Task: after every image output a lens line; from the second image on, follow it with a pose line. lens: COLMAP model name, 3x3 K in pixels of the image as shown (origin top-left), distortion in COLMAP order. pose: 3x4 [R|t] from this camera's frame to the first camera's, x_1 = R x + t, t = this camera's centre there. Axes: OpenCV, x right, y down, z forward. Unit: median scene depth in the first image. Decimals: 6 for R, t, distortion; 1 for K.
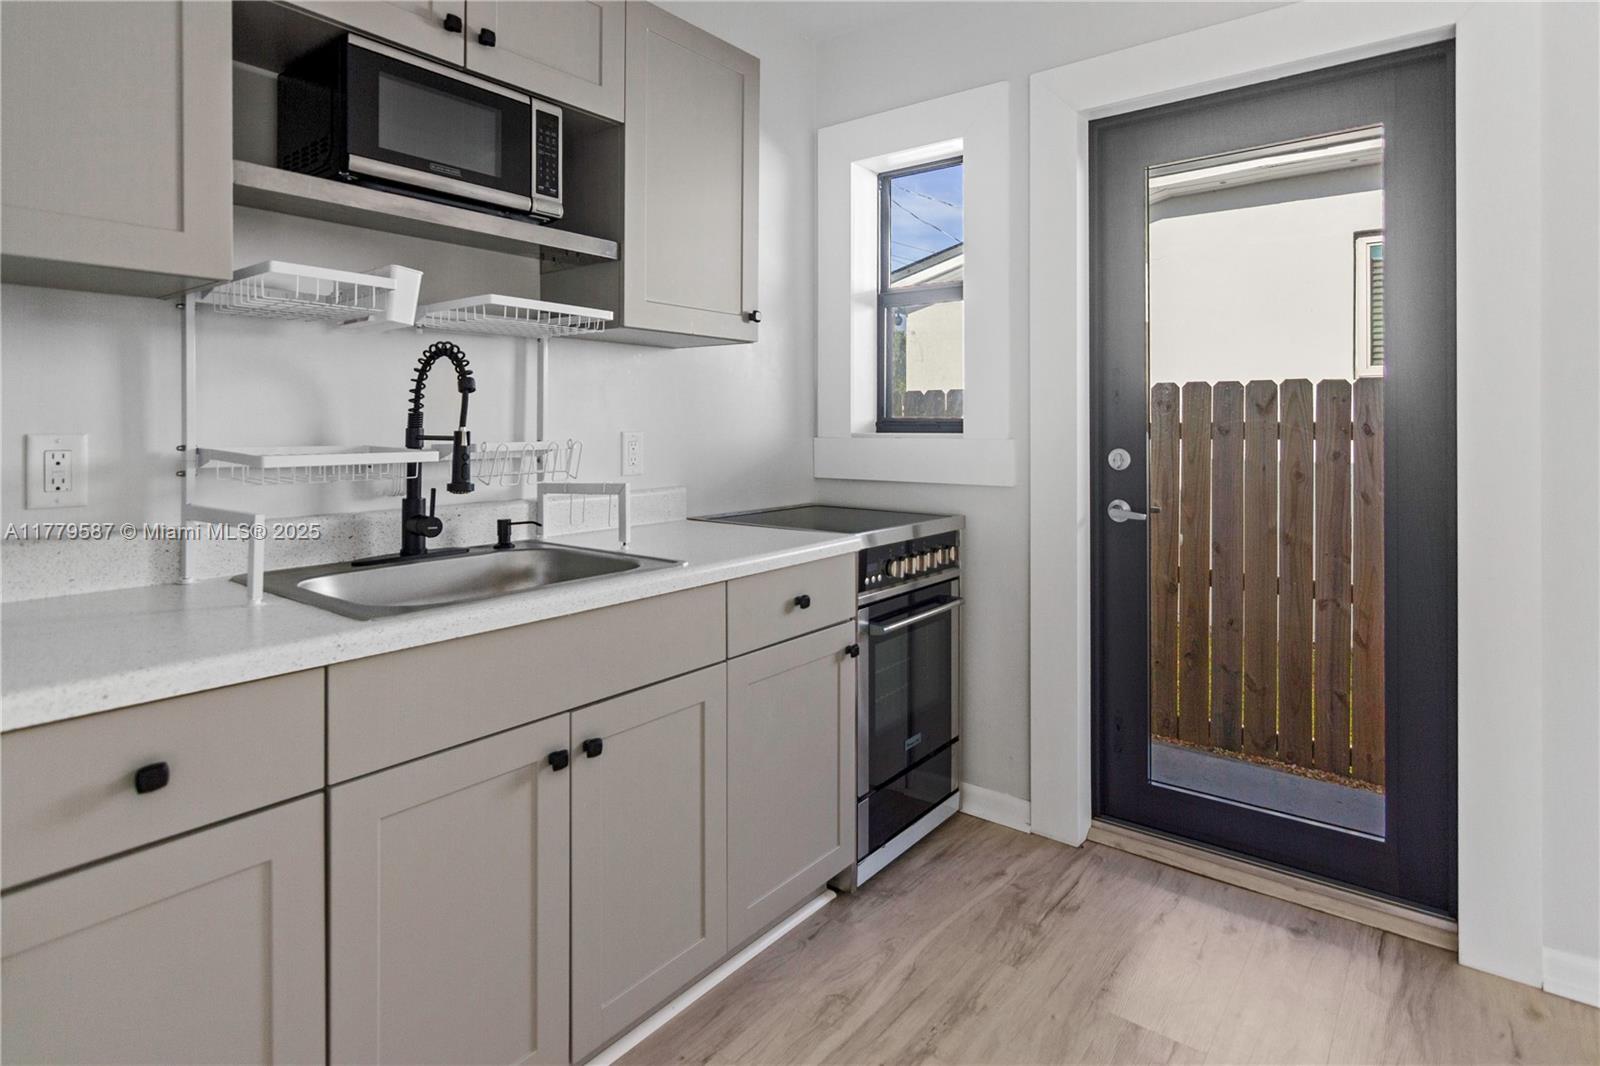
lens RADIAL K [[847.8, 0, 814.1], [0, 847.8, 423.1], [0, 0, 1]] dist [-0.002585, -0.000816]
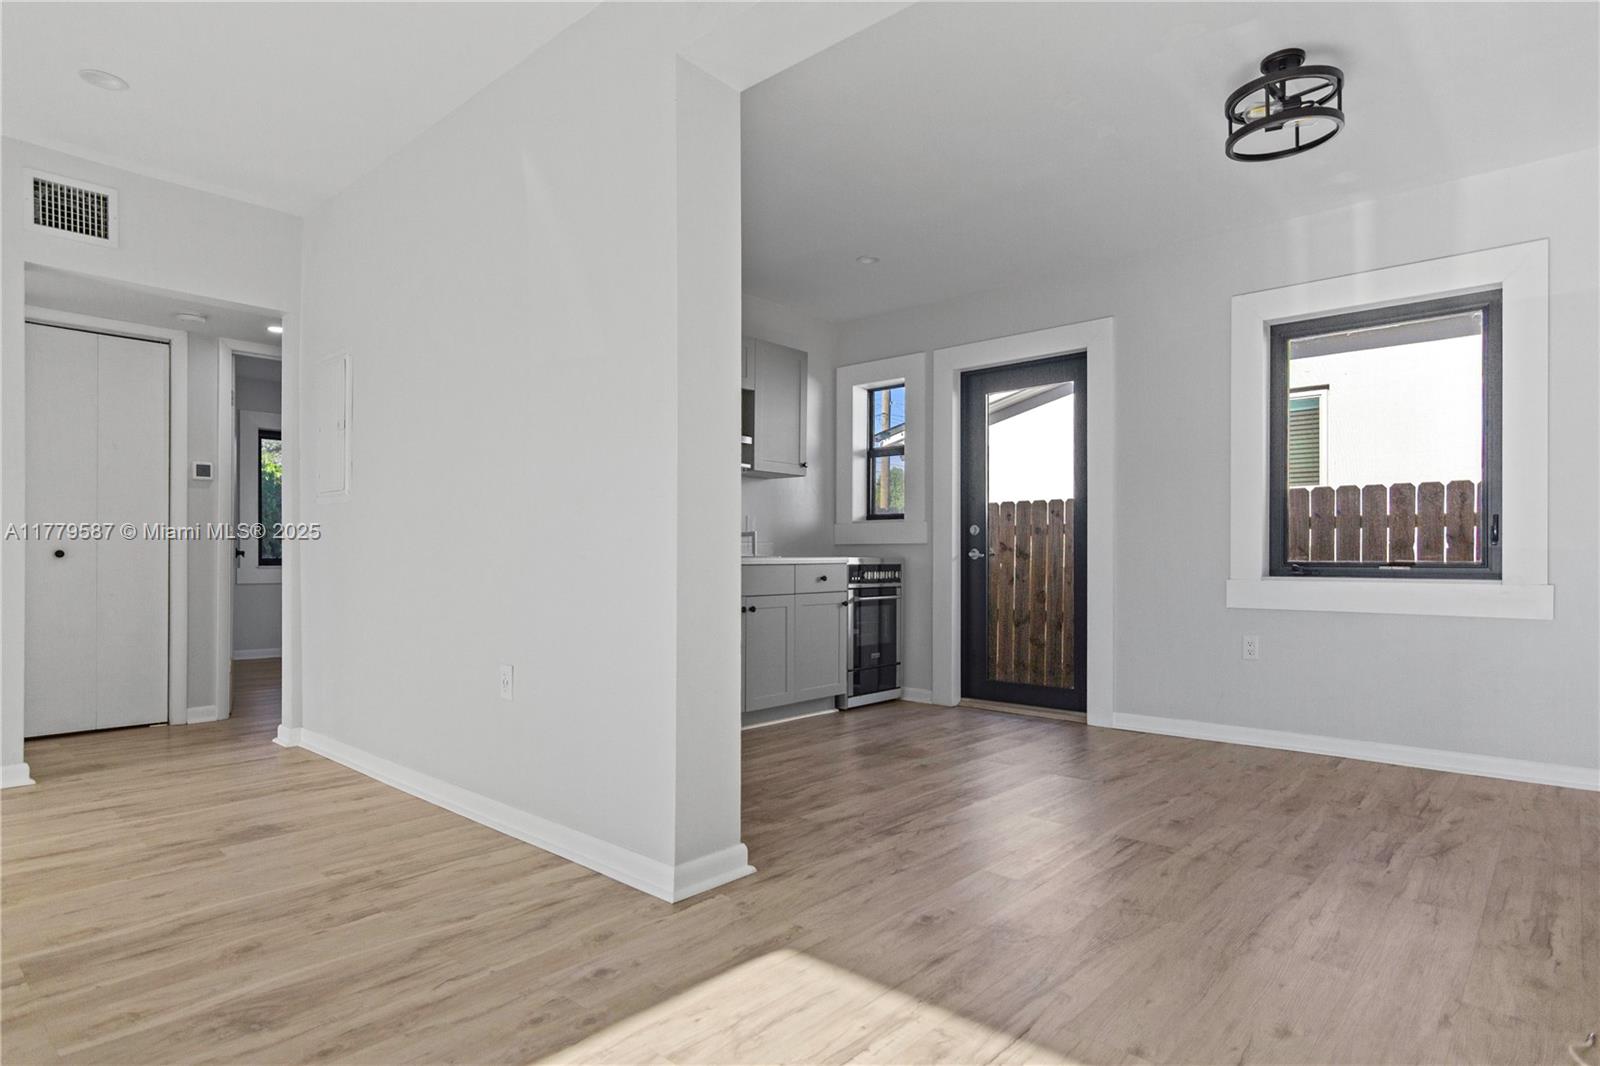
lens RADIAL K [[865.4, 0, 792.1], [0, 865.4, 556.7], [0, 0, 1]] dist [-0.001658, 0.000769]
pose [[0.996850, 0.002963, -0.079258, 0.092300], [-0.002907, 0.999995, 0.000832, 0.136846], [0.079260, -0.000599, 0.996854, -1.512990]]
